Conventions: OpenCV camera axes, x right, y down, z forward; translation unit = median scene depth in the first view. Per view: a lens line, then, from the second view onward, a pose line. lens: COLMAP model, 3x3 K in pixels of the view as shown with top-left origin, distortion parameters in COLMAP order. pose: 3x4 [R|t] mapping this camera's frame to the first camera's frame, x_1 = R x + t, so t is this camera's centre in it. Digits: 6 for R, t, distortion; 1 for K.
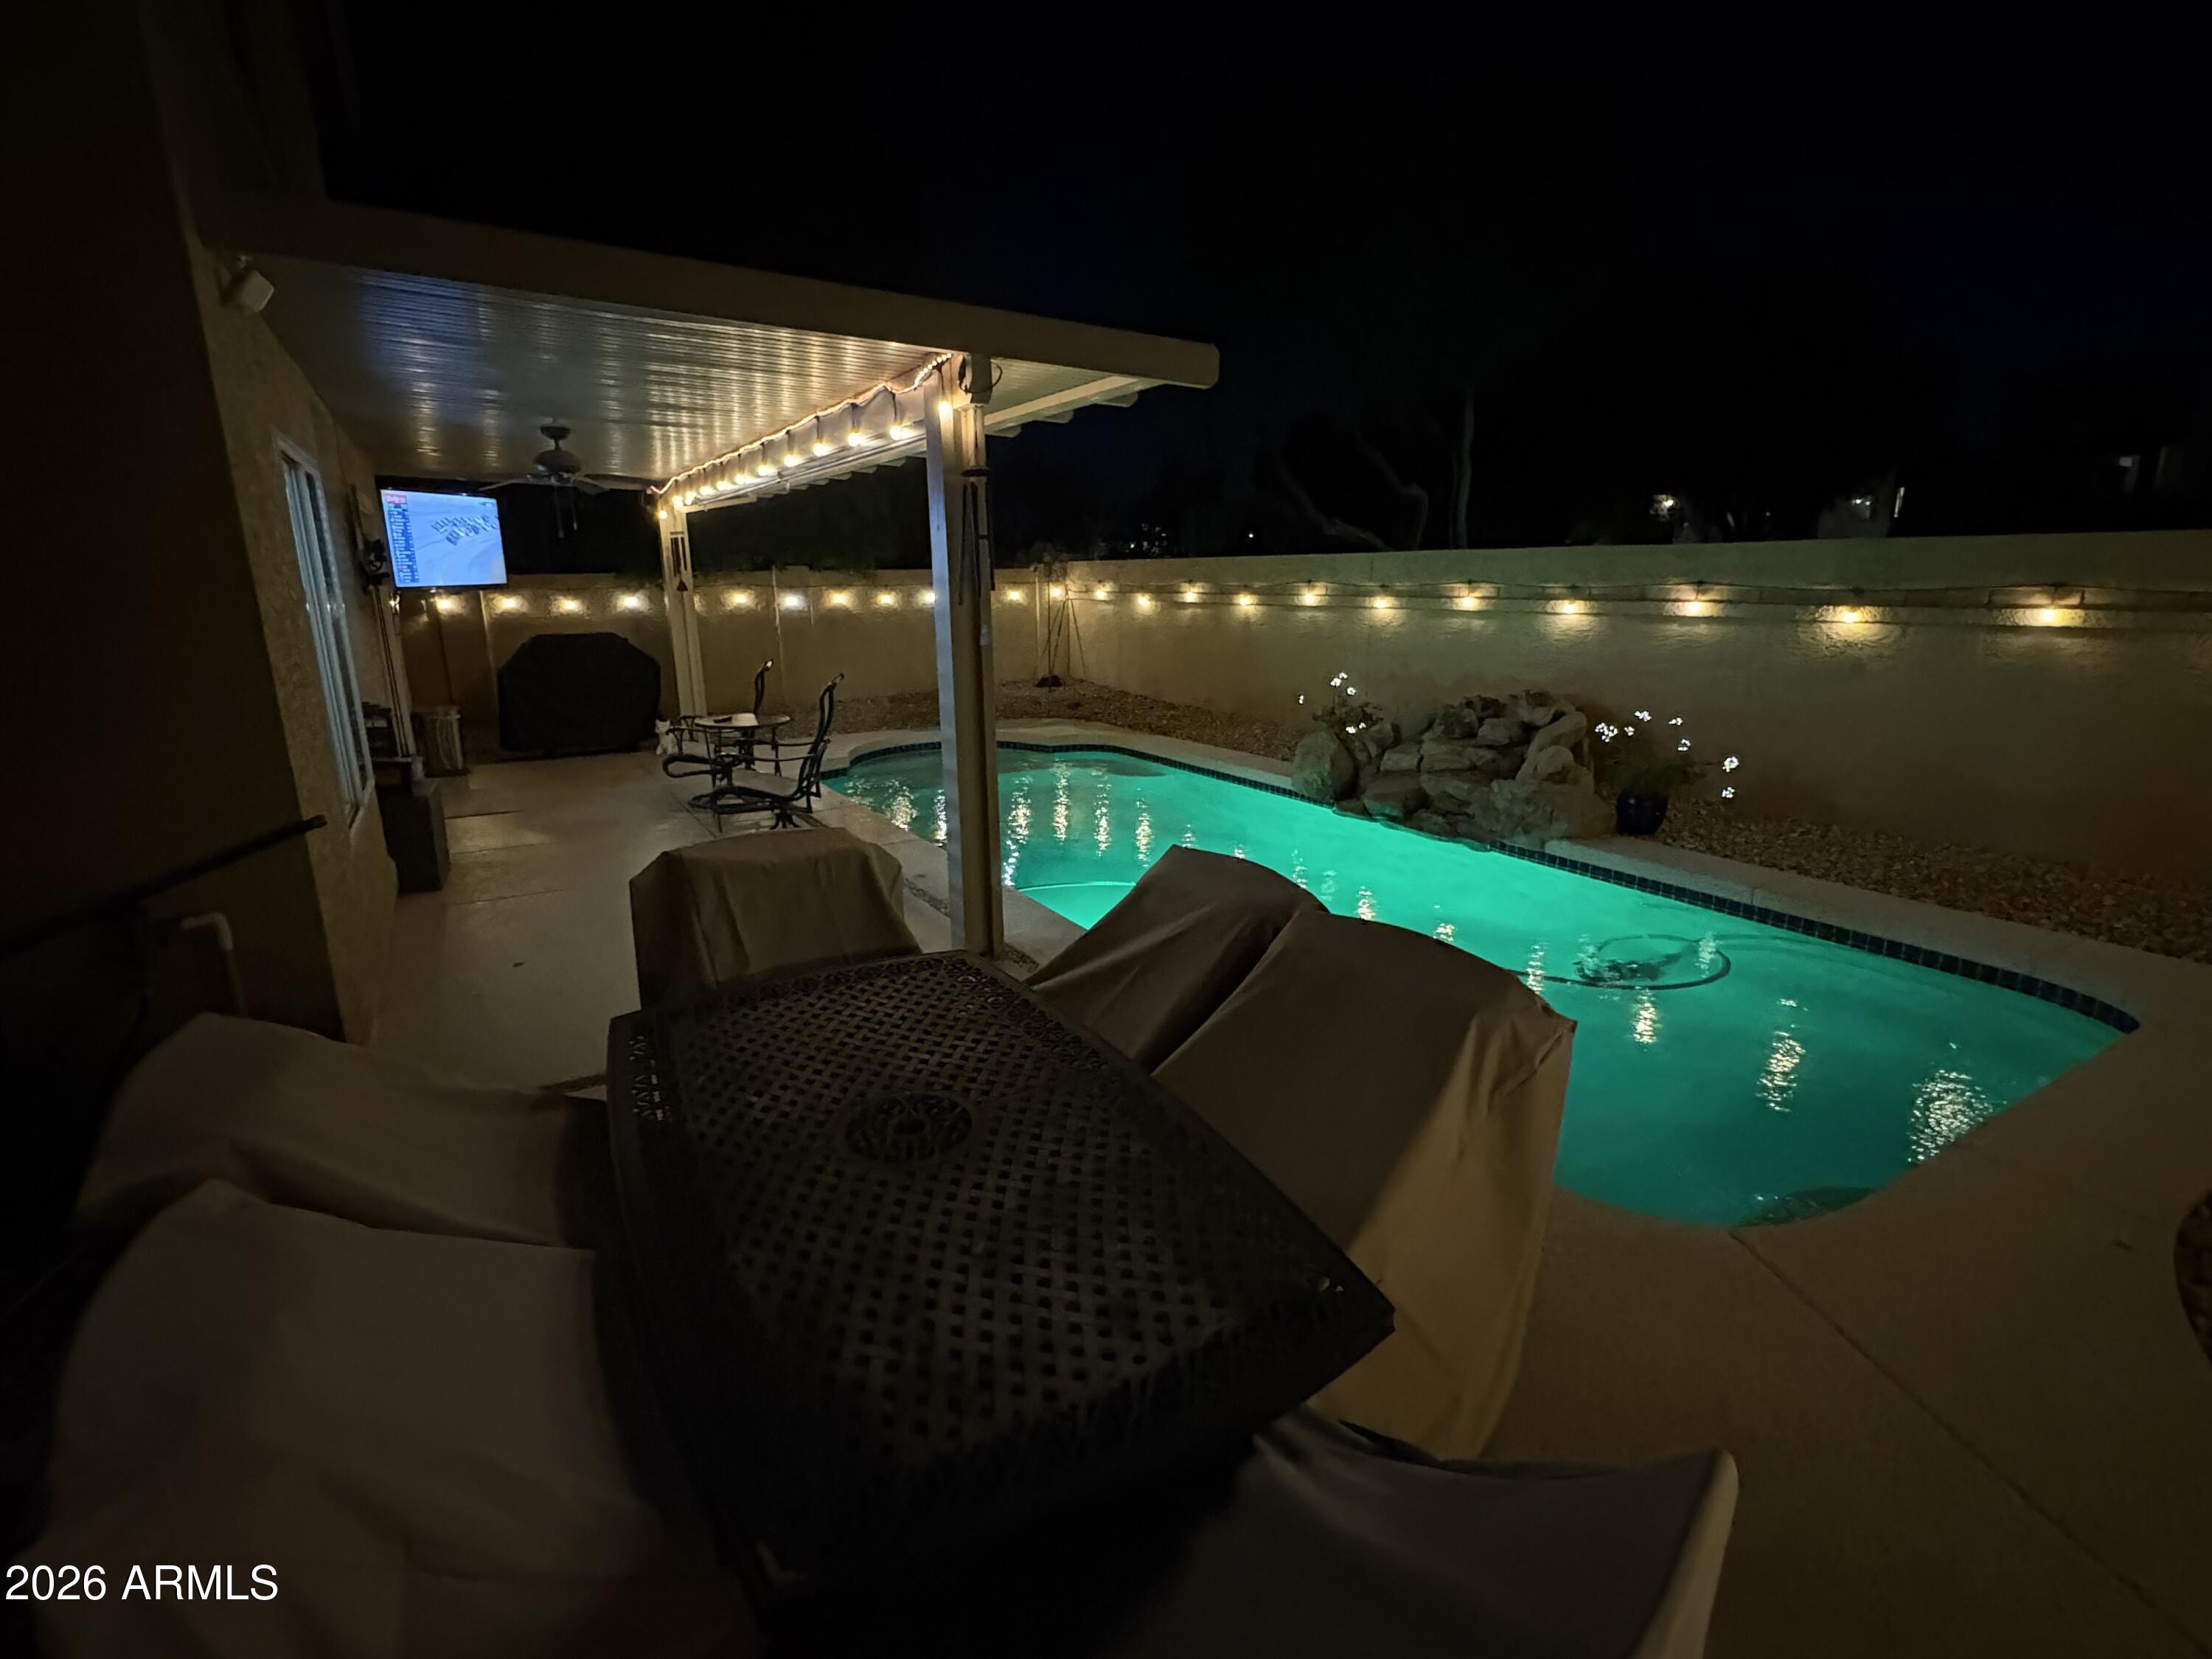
lens RADIAL K [[1042.7, 0, 1097.9], [0, 1042.7, 836.6], [0, 0, 1]] dist [-0.000273, -0.001888]
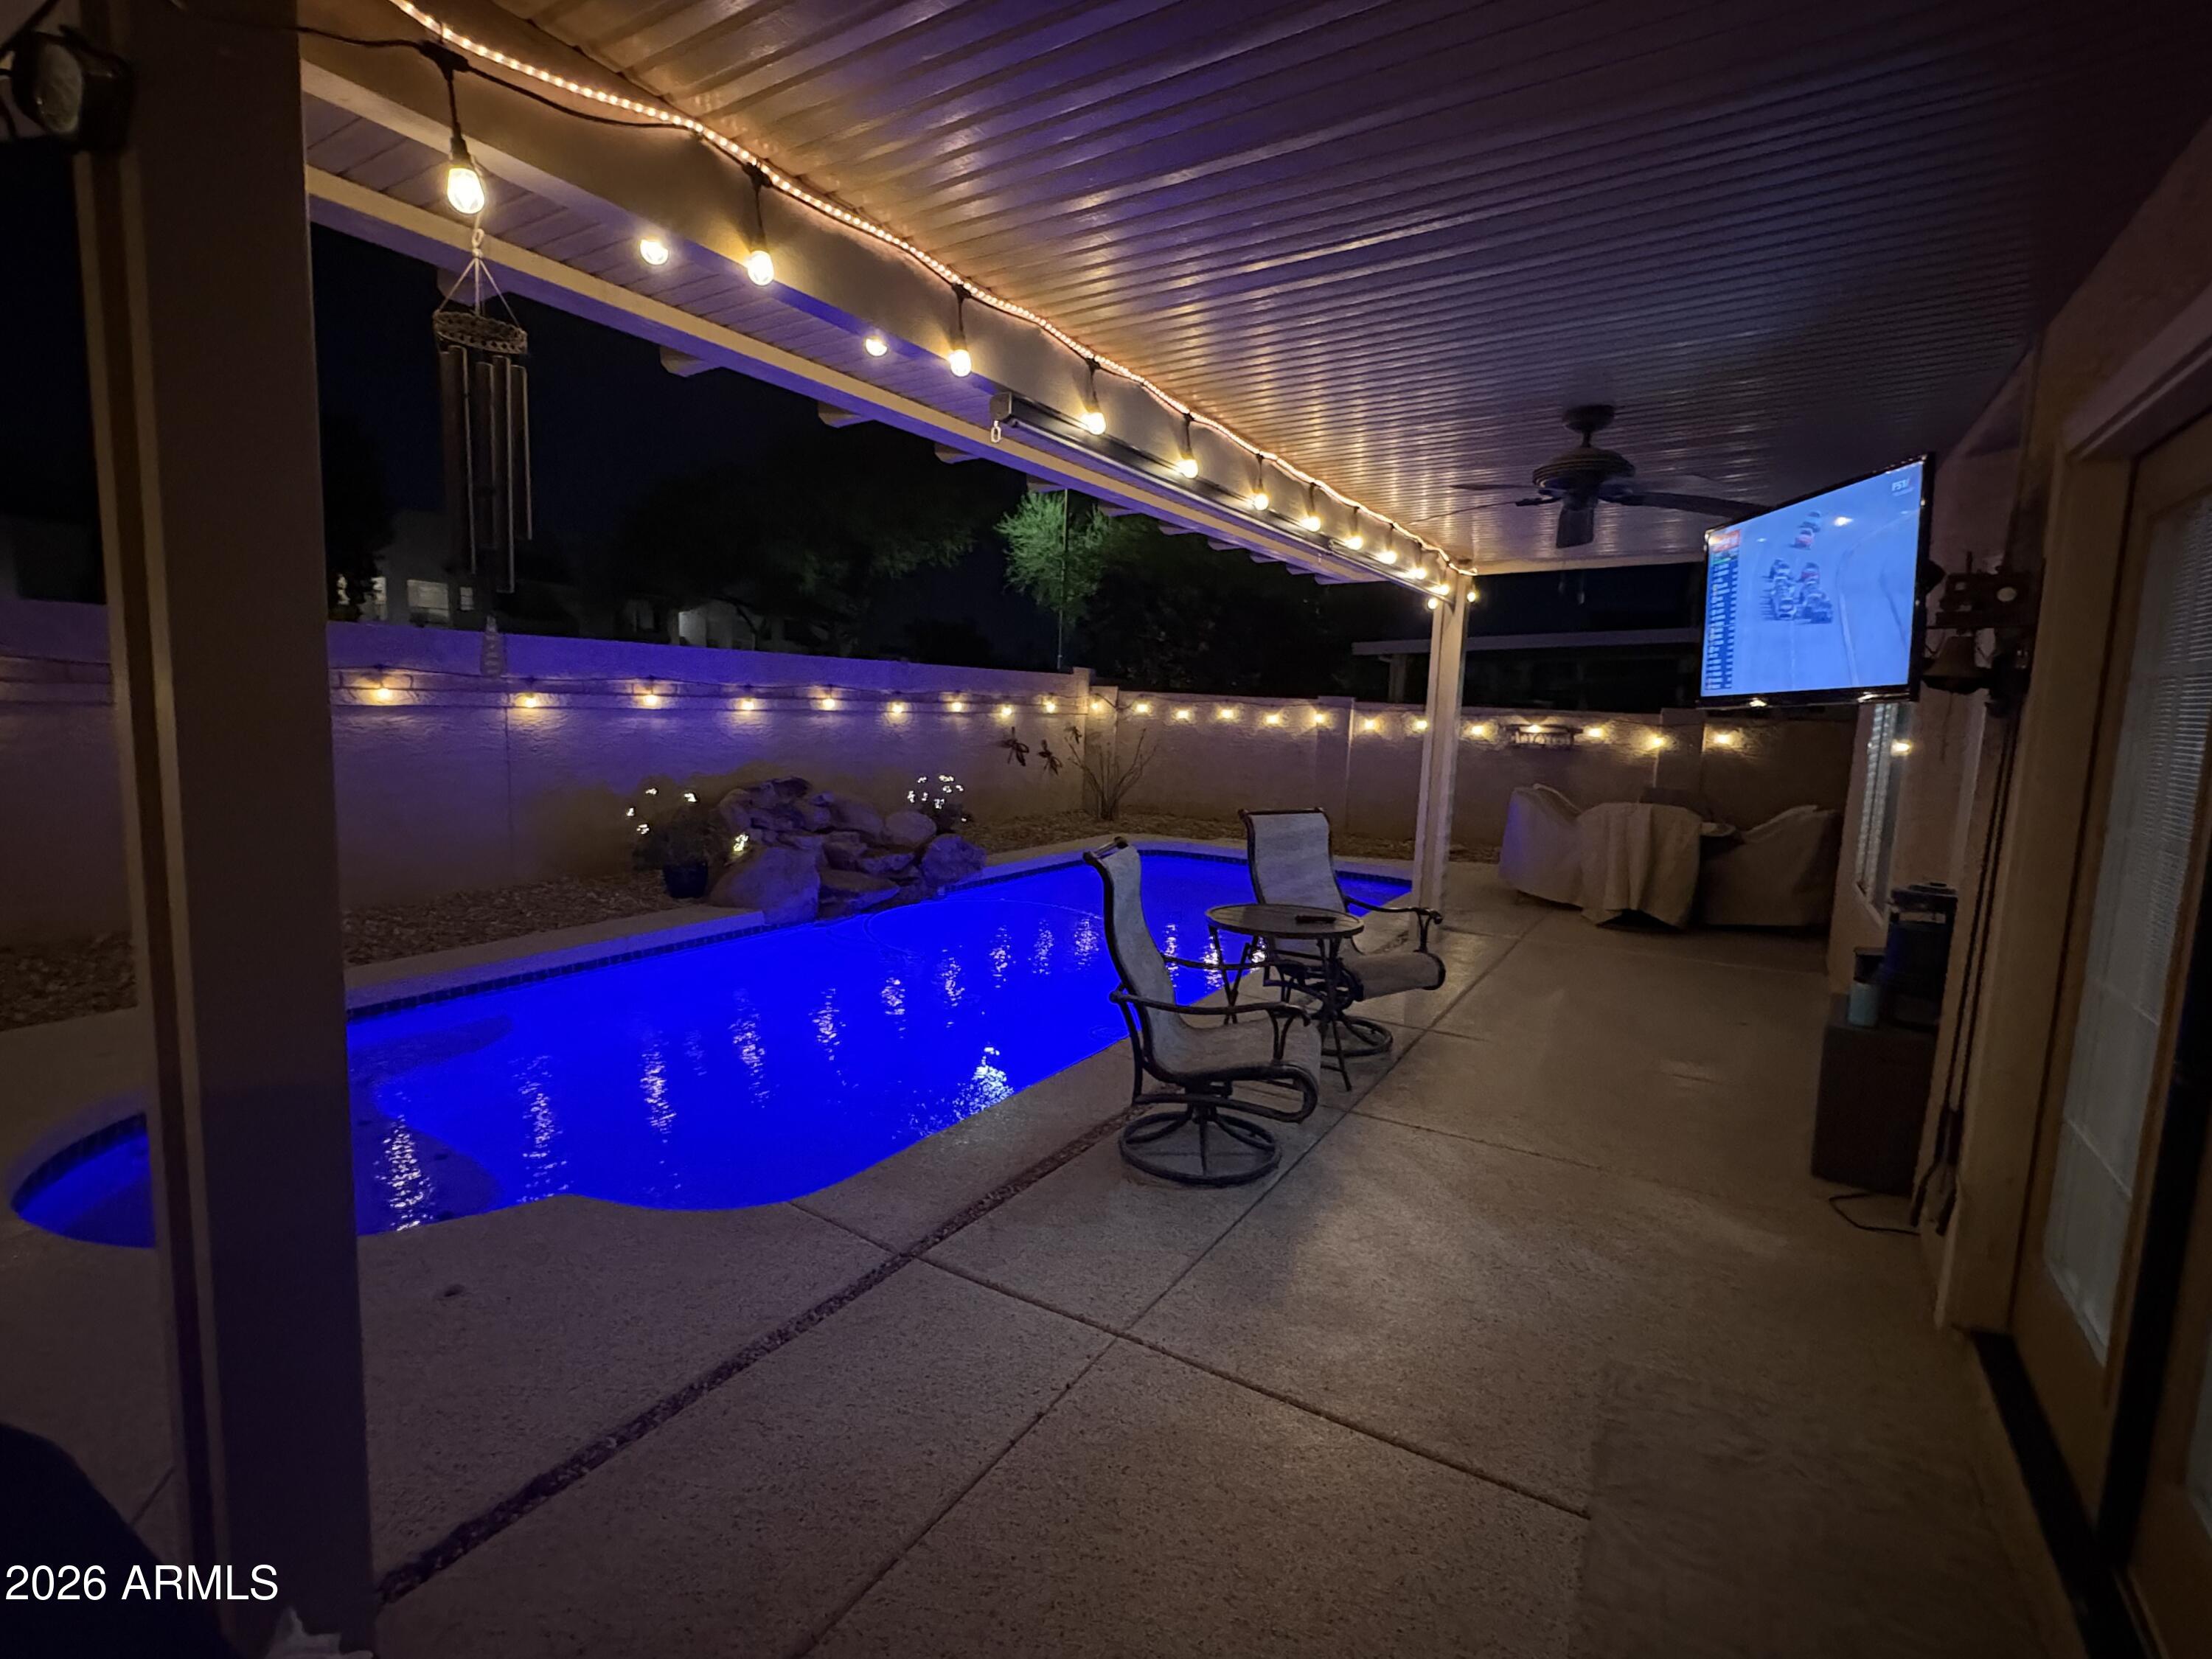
lens RADIAL K [[1042.7, 0, 1097.1], [0, 1042.7, 822.7], [0, 0, 1]] dist [-0.000273, -0.001888]
pose [[-0.461489, -0.118625, 0.879179, -0.896481], [0.179232, 0.958117, 0.223356, -0.354682], [-0.868852, 0.260654, -0.420899, 1.487705]]
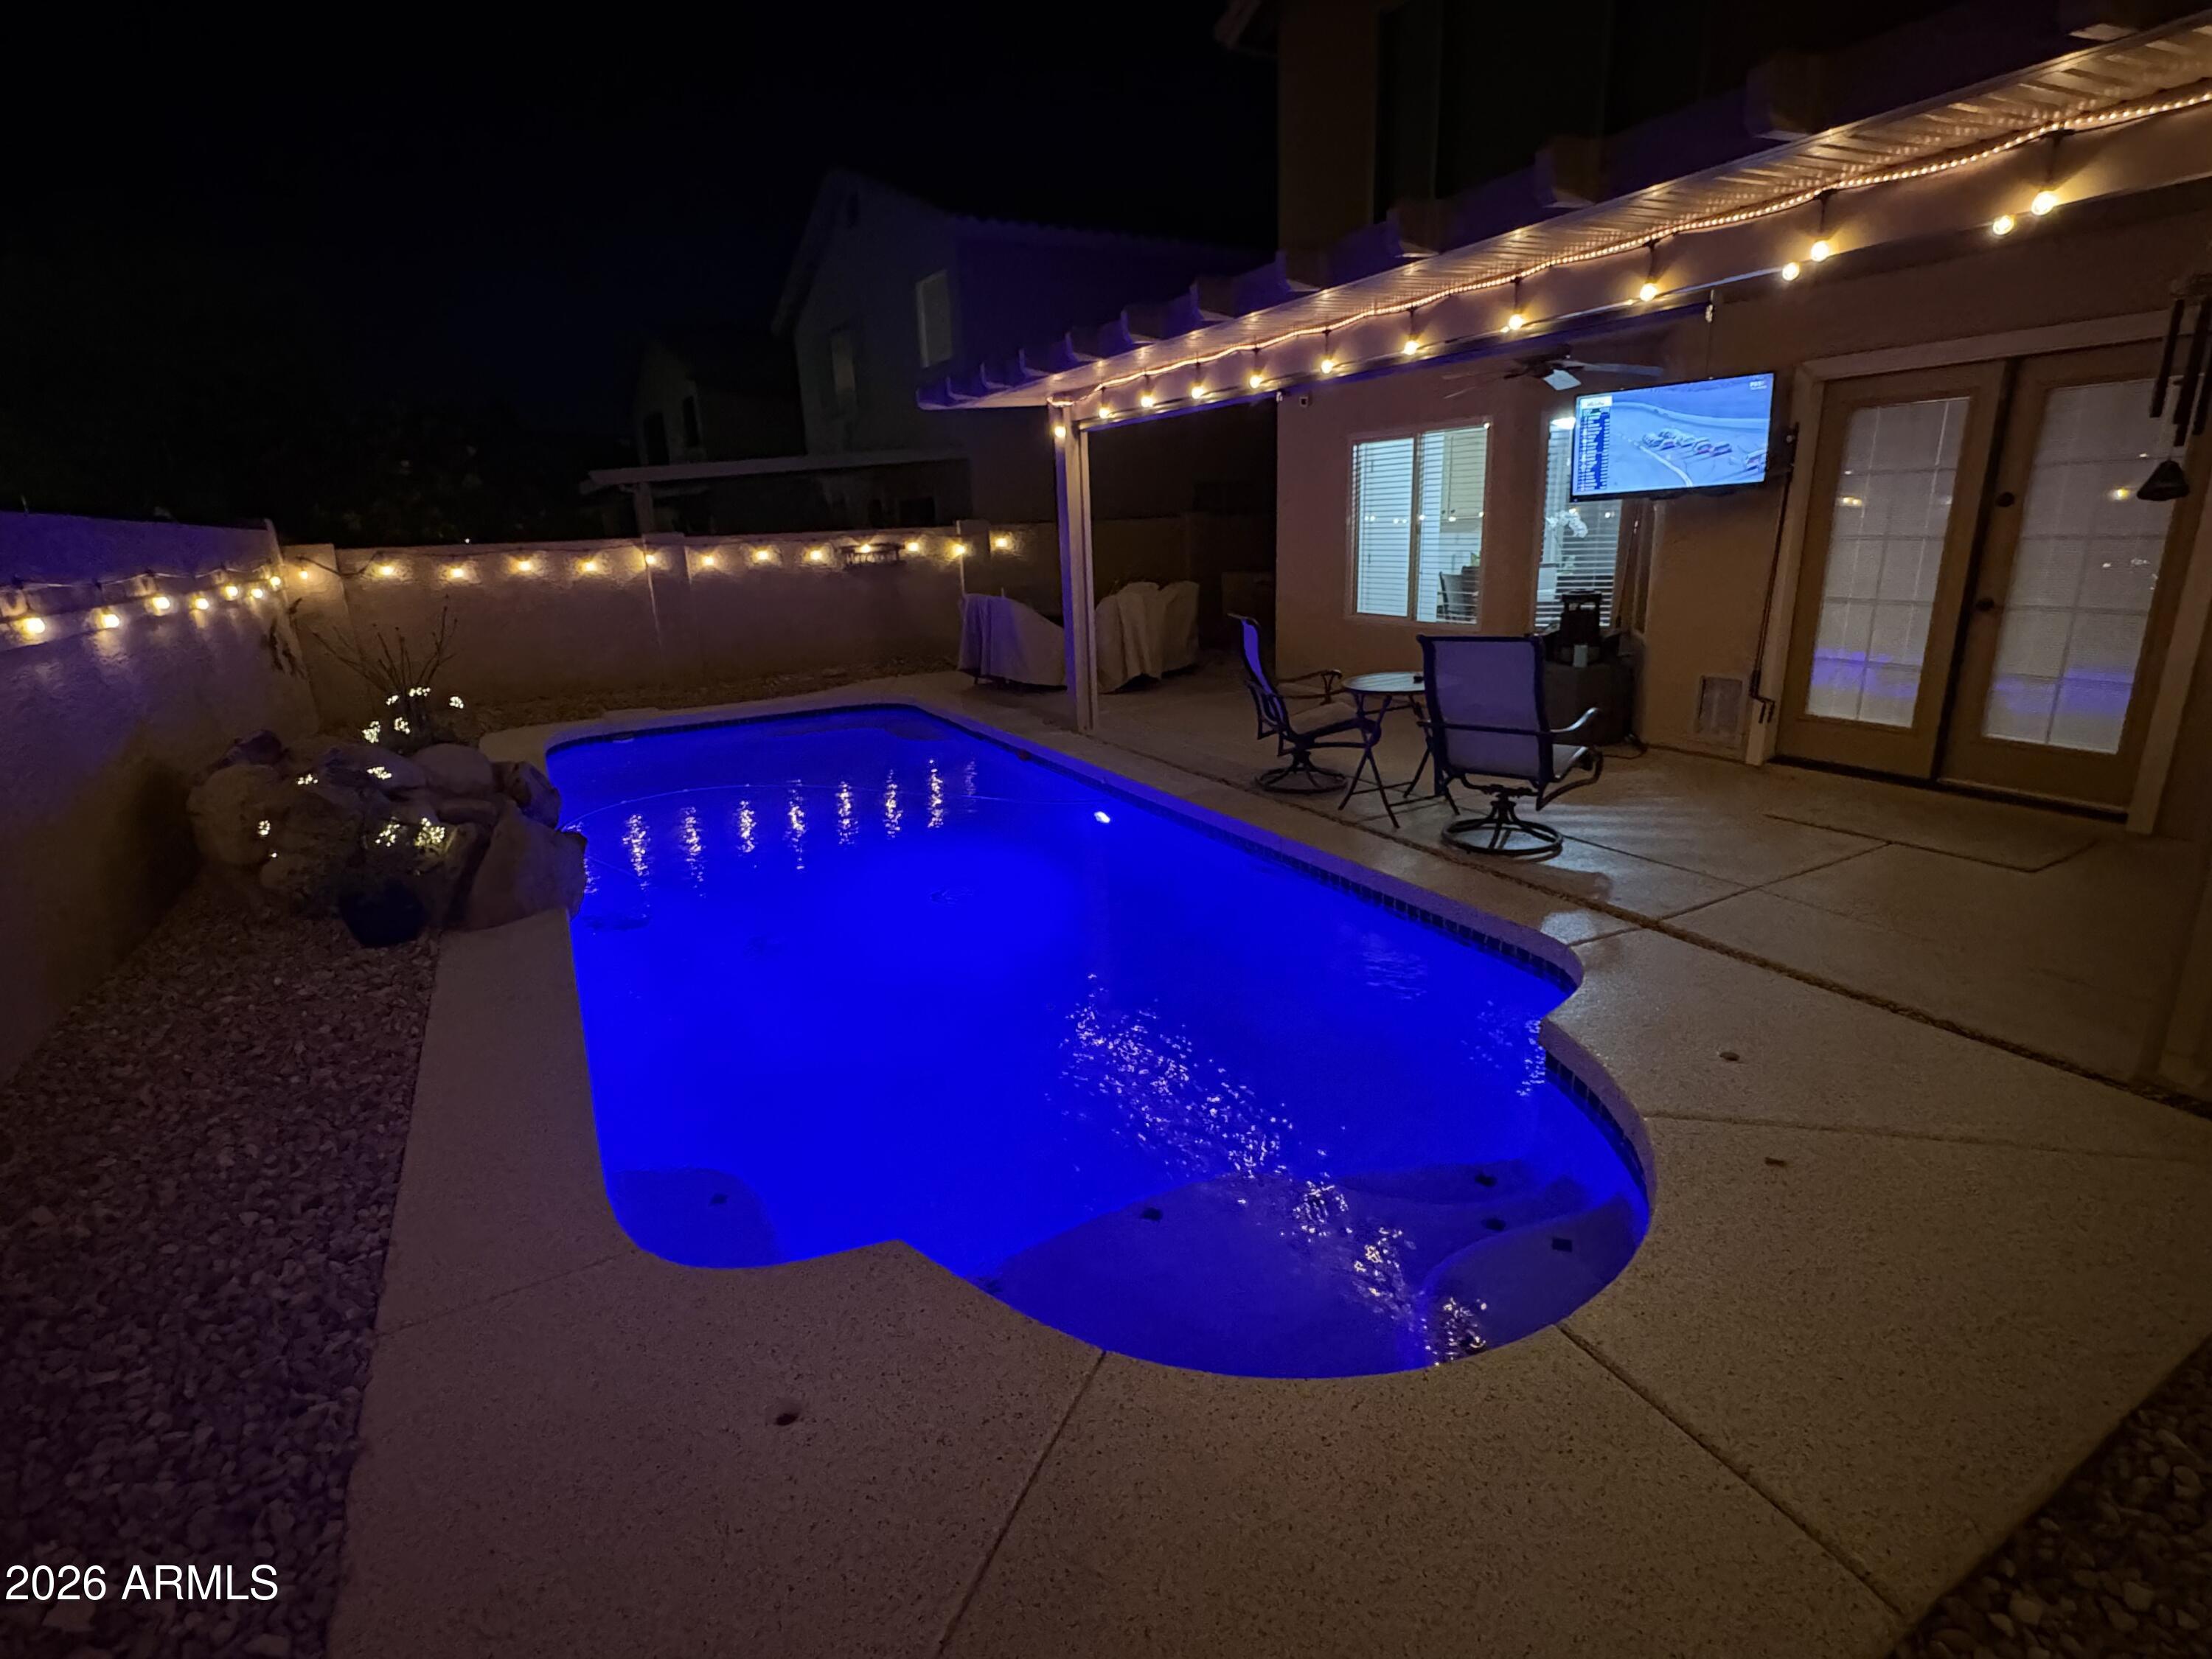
lens RADIAL K [[1042.7, 0, 1099.0], [0, 1042.7, 825.9], [0, 0, 1]] dist [-0.000273, -0.001888]
pose [[-0.997142, 0.031049, 0.068876, -0.580177], [0.061669, 0.861143, 0.504608, -0.411047], [-0.043645, 0.507414, -0.860597, 1.692881]]
